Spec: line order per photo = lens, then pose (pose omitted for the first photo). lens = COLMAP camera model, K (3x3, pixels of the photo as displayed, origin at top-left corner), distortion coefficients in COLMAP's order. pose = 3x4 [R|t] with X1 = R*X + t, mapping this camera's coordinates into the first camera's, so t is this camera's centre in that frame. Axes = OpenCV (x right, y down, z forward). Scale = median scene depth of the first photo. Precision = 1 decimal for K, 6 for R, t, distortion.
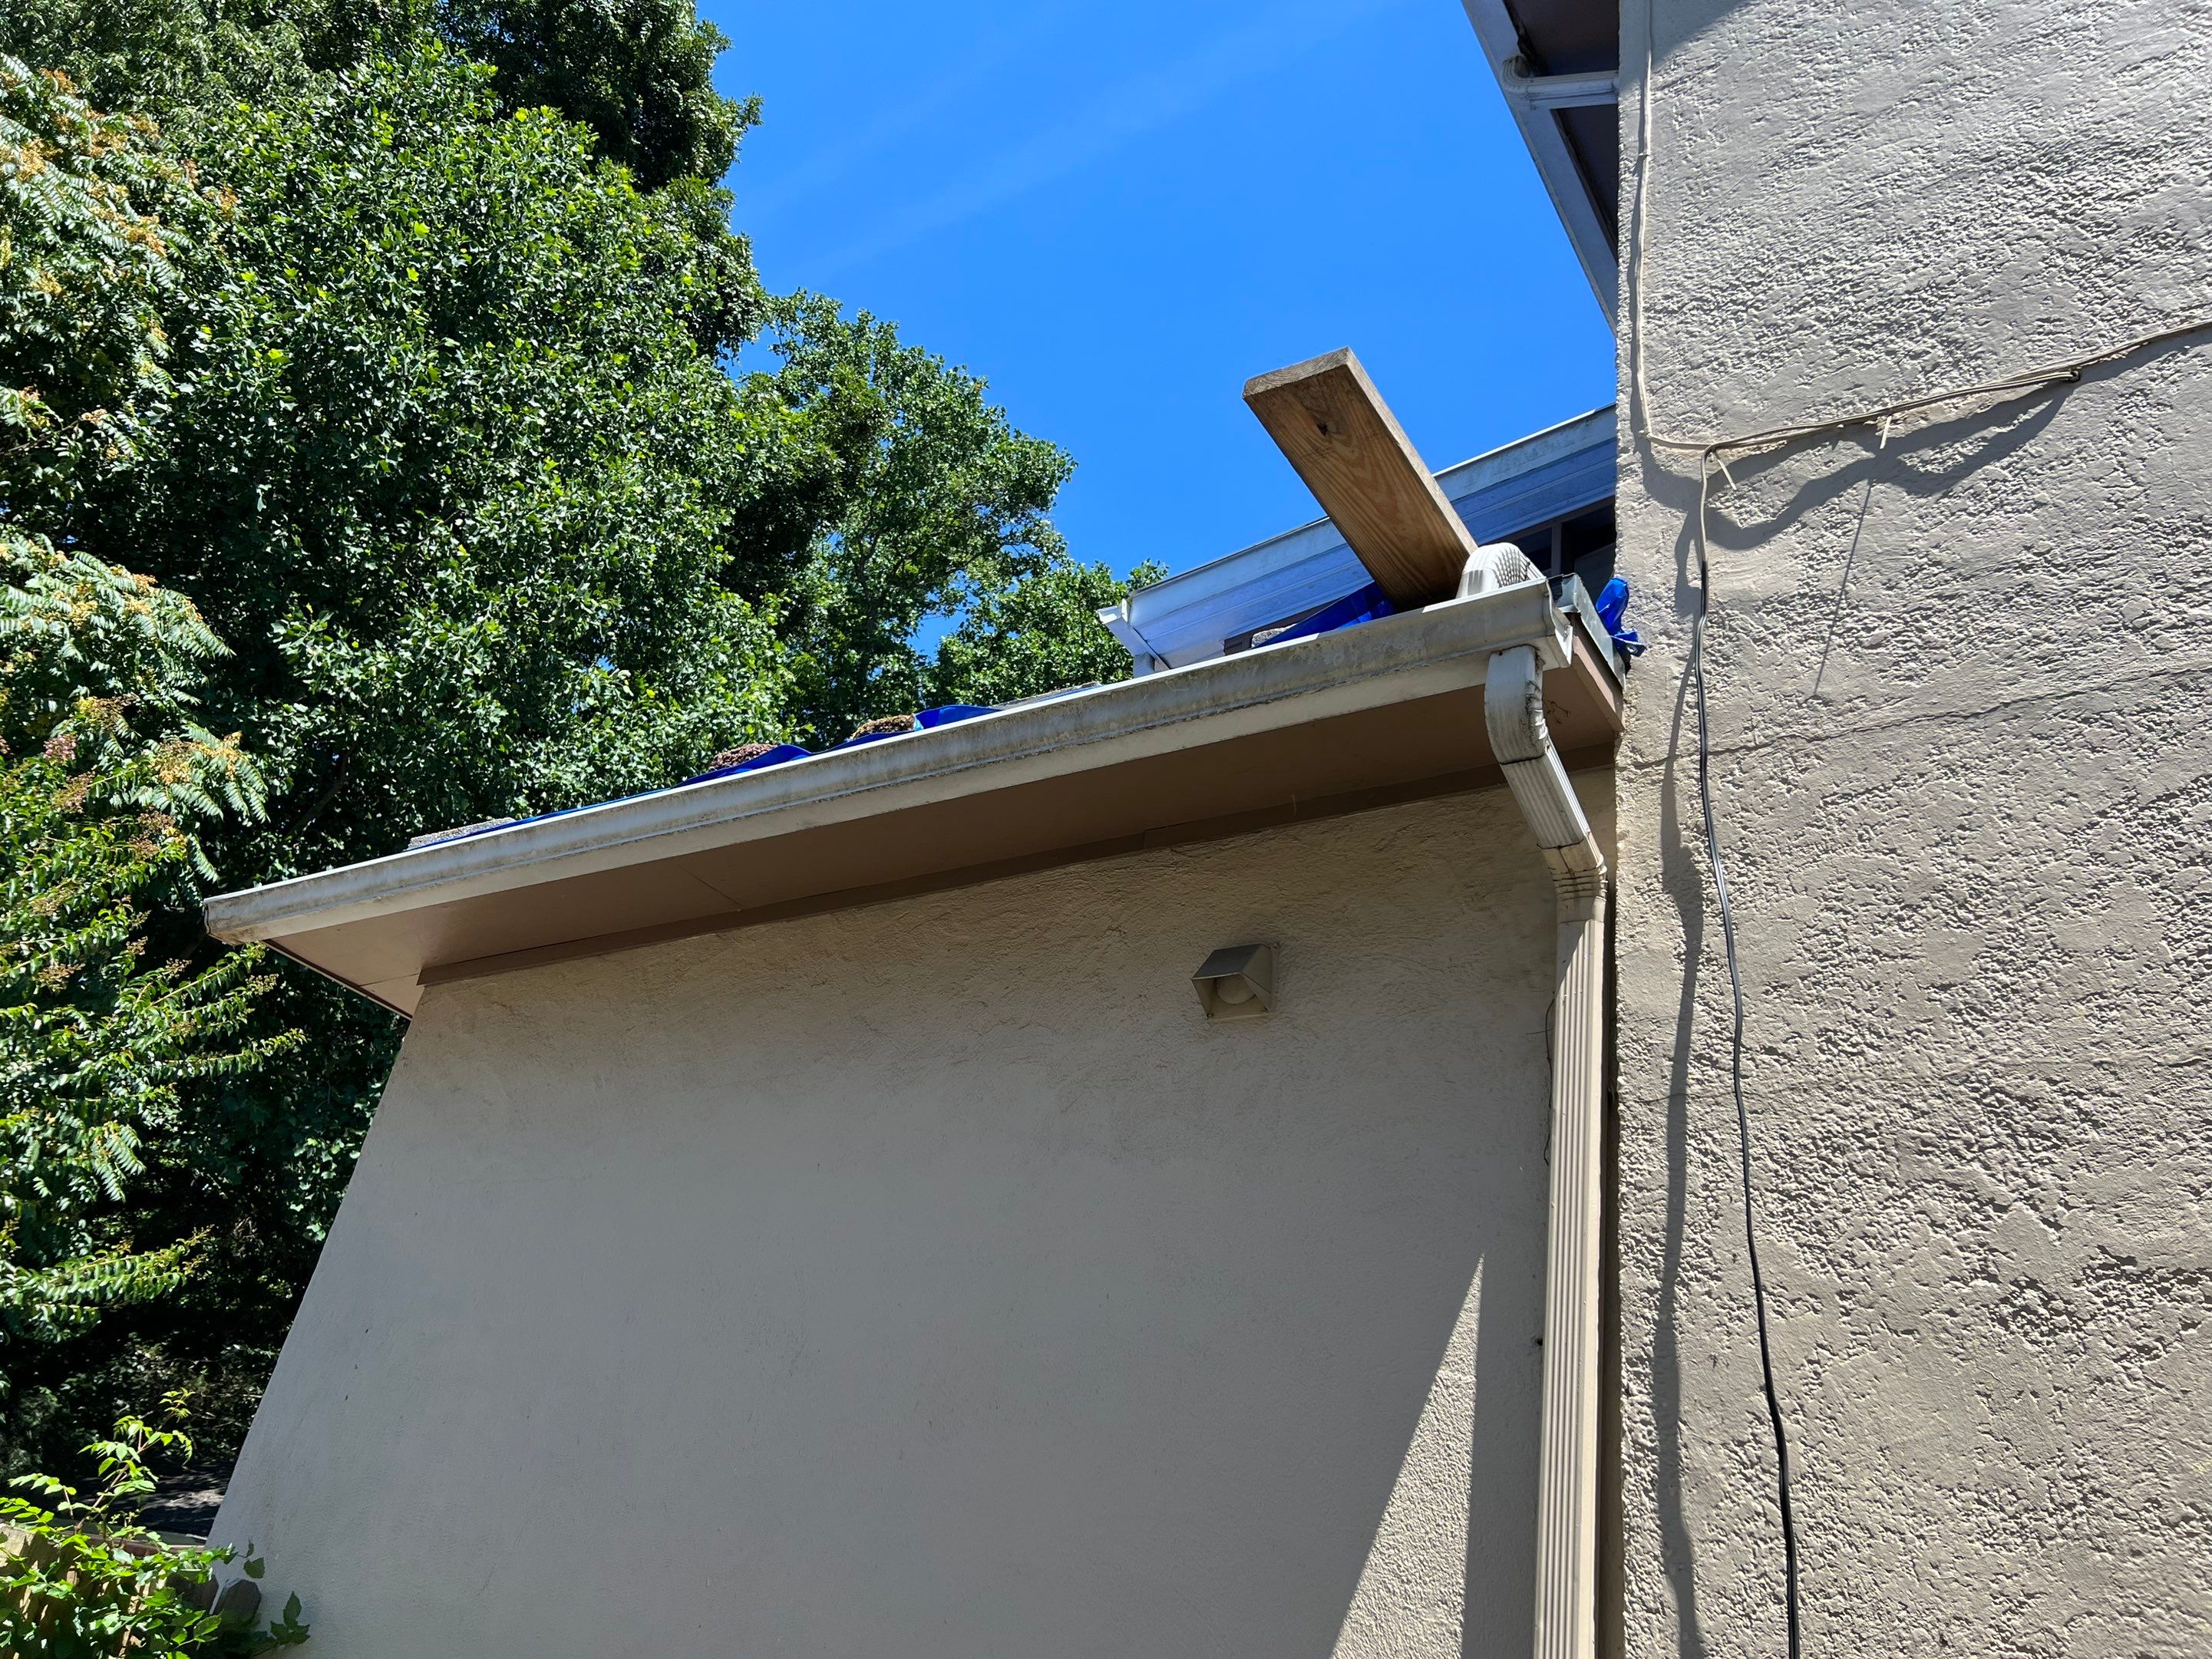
lens RADIAL K [[1695.3, 0, 1106.0], [0, 1695.3, 829.5], [0, 0, 1]] dist [0.052178, -0.061203]
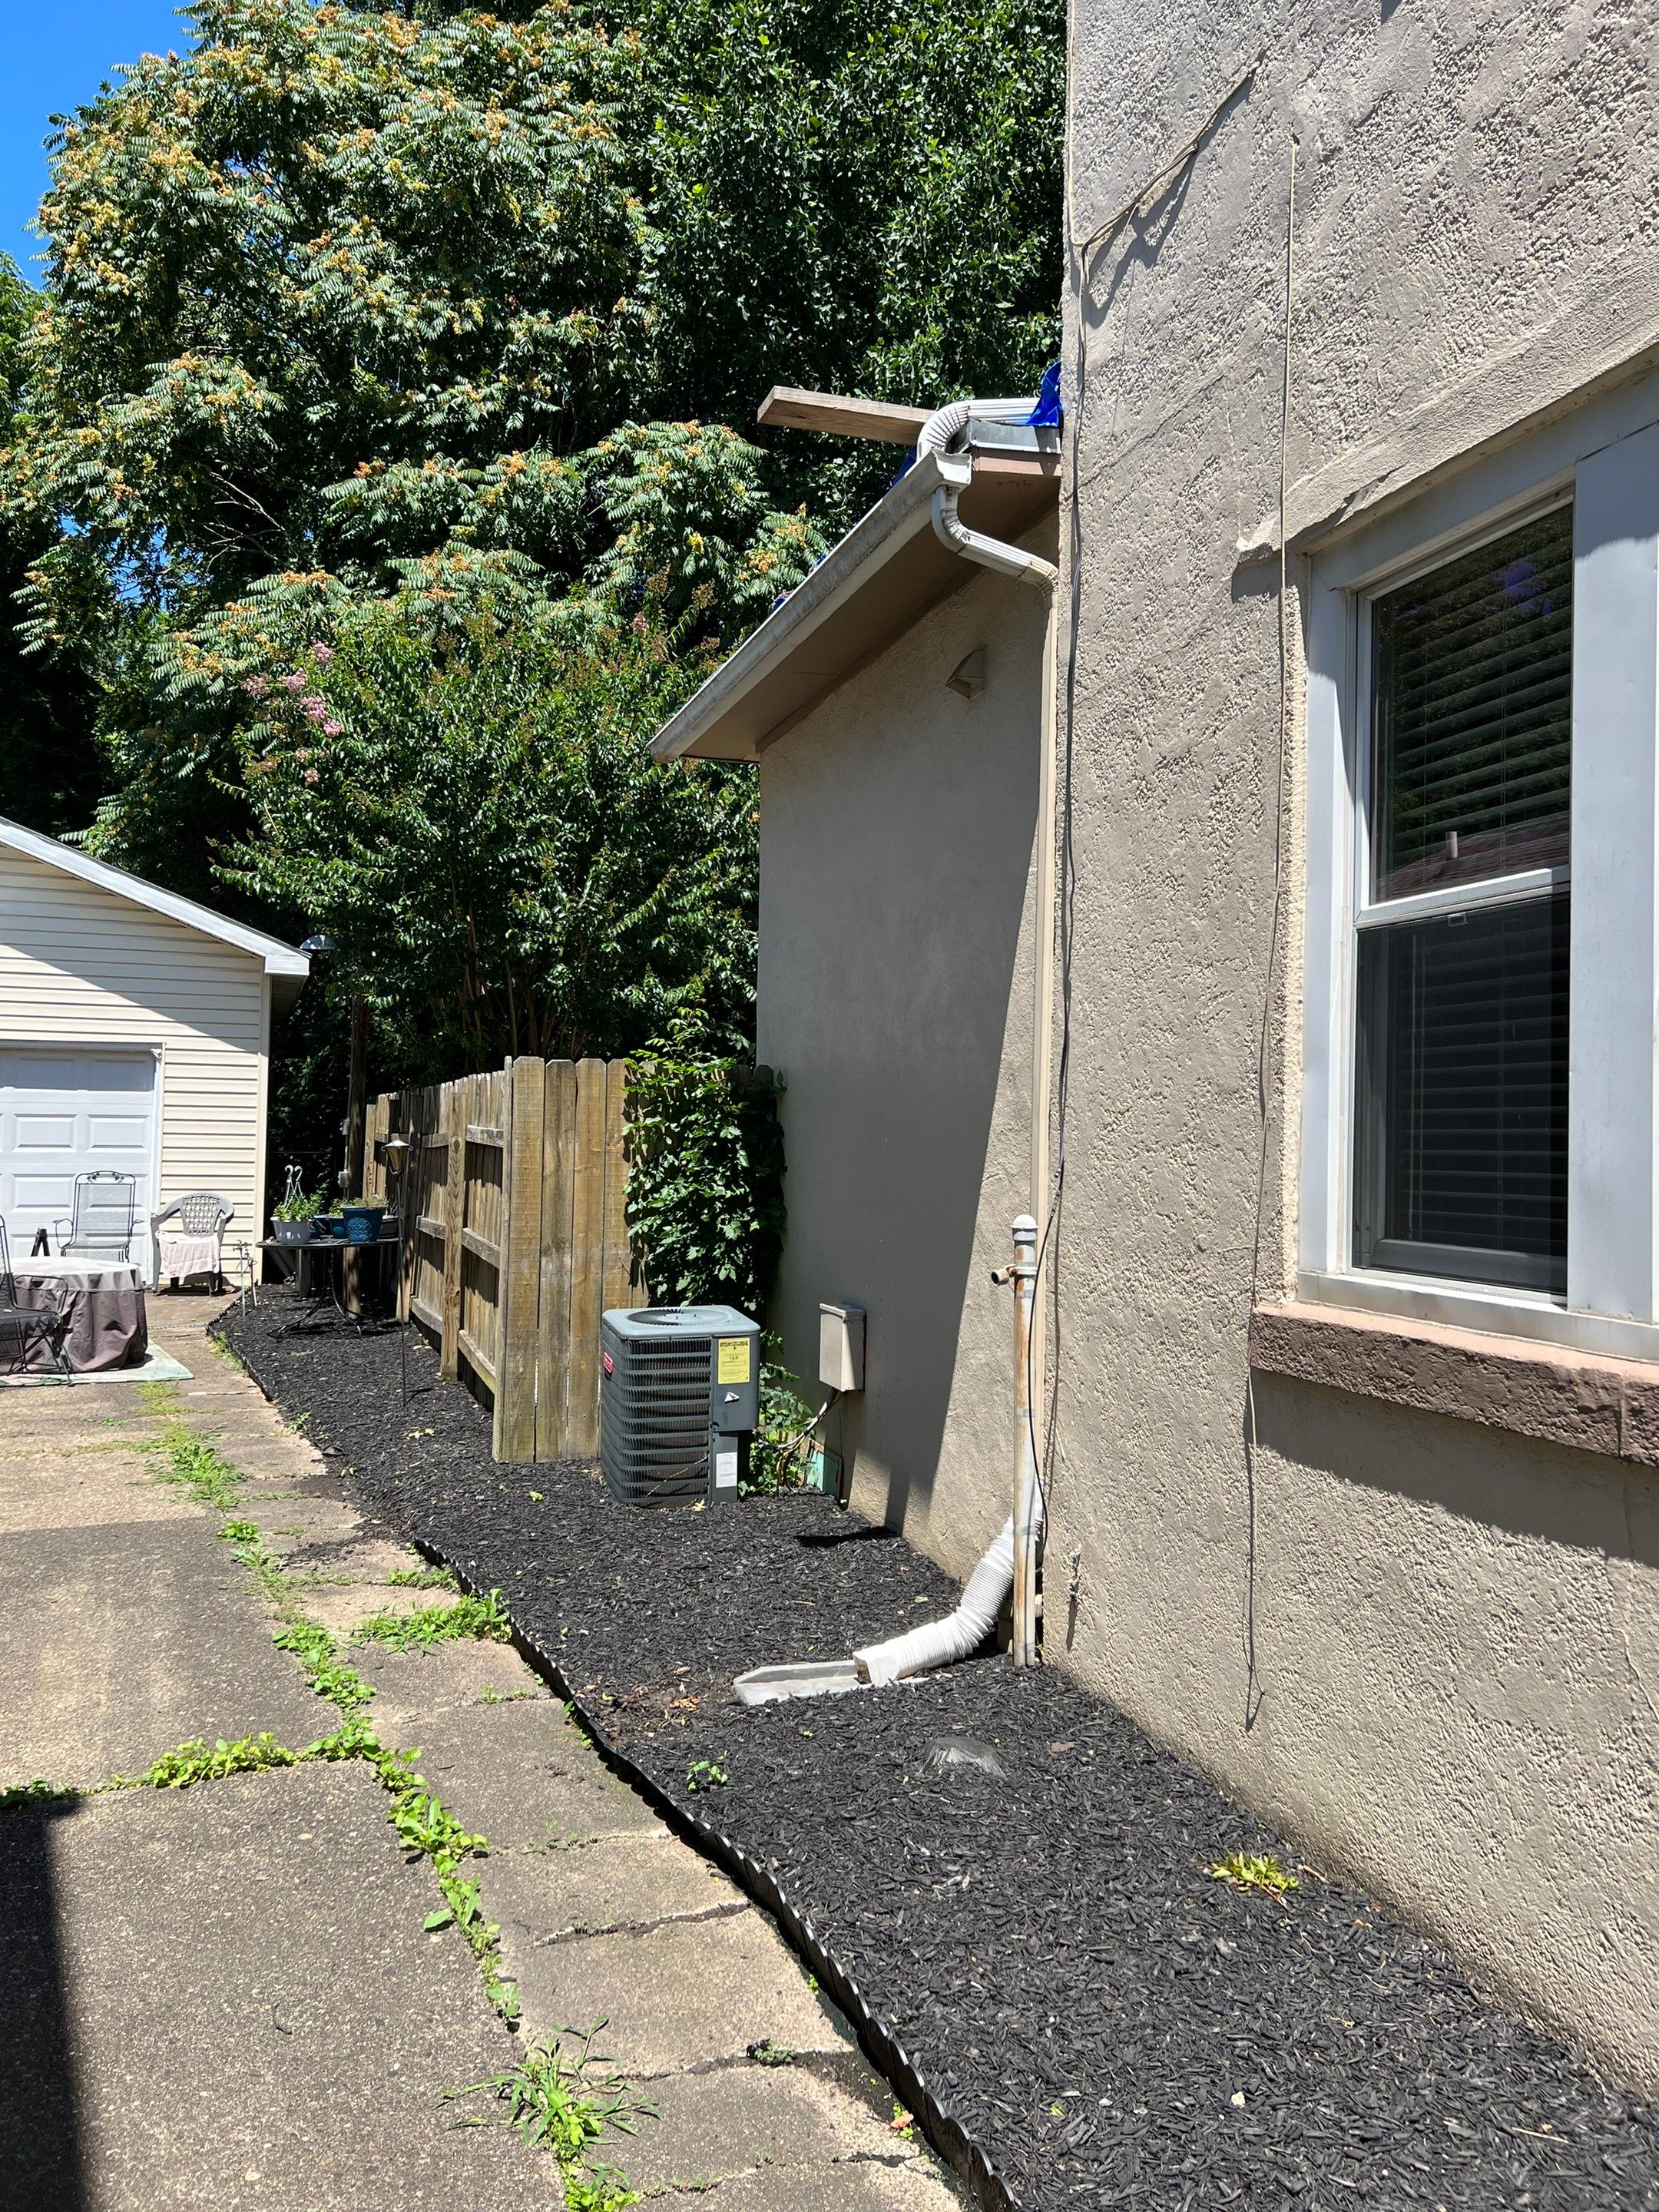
lens RADIAL K [[1801.0, 0, 829.5], [0, 1801.0, 1106.0], [0, 0, 1]] dist [-0.001893, 0.054615]
pose [[0.753085, -0.156458, -0.639049, 0.302804], [0.412466, 0.869007, 0.273310, -0.025590], [0.512577, -0.469412, 0.718970, -0.174720]]
